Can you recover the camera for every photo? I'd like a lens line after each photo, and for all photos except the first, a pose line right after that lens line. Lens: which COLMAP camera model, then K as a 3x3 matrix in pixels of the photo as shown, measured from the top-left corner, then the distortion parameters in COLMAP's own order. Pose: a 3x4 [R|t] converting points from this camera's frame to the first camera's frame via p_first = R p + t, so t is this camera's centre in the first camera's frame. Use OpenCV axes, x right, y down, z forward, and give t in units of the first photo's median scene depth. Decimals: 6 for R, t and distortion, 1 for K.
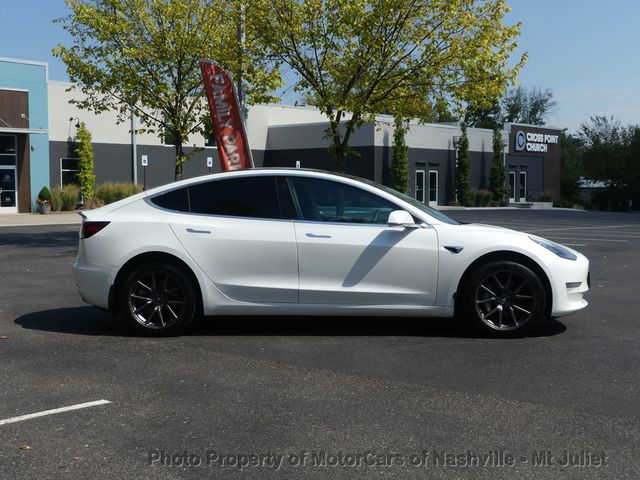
lens RADIAL K [[803.1, 0, 320.0], [0, 803.1, 240.0], [0, 0, 1]] dist [0.000242, 0.008356]
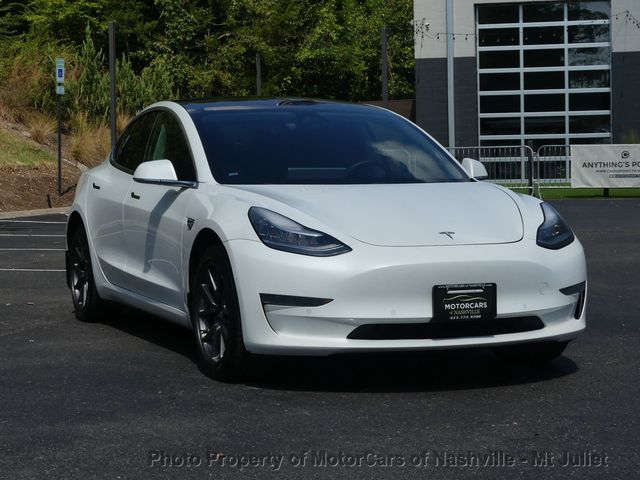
lens RADIAL K [[1443.2, 0, 320.0], [0, 1443.2, 240.0], [0, 0, 1]] dist [-0.057894, 0.131986]
pose [[0.441482, 0.053039, -0.895701, 1.182614], [-0.043151, 0.998351, 0.037849, -0.021591], [0.896232, 0.021941, 0.443043, 0.591515]]
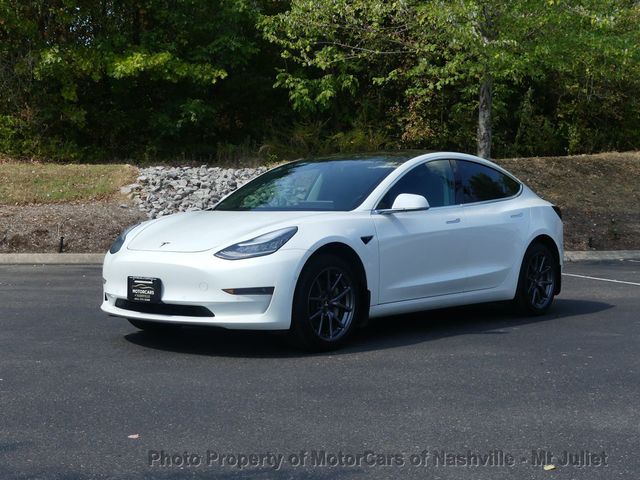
lens RADIAL K [[1036.6, 0, 320.0], [0, 1036.6, 240.0], [0, 0, 1]] dist [0.012853, -0.017859]
pose [[-0.583203, 0.030721, -0.811746, 1.089048], [-0.039902, 0.996995, 0.066400, -0.070928], [0.811346, 0.071115, -0.580224, 1.838417]]
